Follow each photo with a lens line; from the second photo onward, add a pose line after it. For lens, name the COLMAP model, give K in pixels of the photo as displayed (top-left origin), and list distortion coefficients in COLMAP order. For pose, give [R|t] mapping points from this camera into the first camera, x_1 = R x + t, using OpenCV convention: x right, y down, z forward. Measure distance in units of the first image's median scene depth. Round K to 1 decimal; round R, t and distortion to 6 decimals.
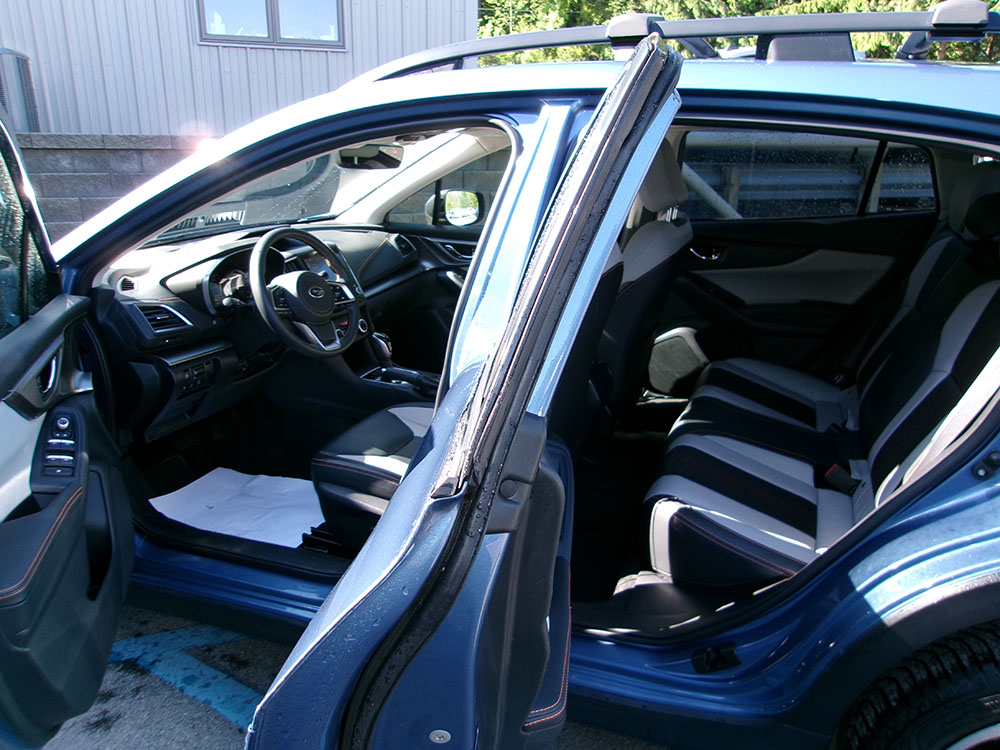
lens RADIAL K [[772.0, 0, 495.7], [0, 772.0, 380.0], [0, 0, 1]] dist [-0.014366, 0.033883]
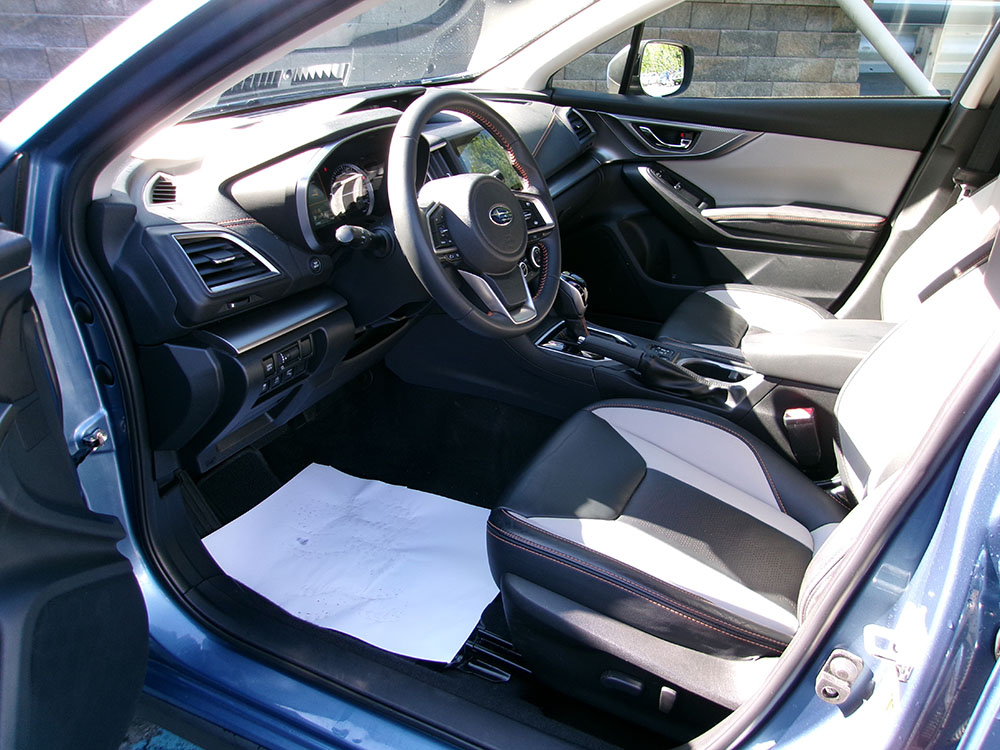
lens RADIAL K [[772.0, 0, 505.6], [0, 772.0, 371.0], [0, 0, 1]] dist [-0.014366, 0.033883]
pose [[0.996445, 0.050583, -0.067377, -0.185407], [-0.040504, 0.988844, 0.143344, -0.082761], [0.073876, -0.140106, 0.987377, 0.444631]]
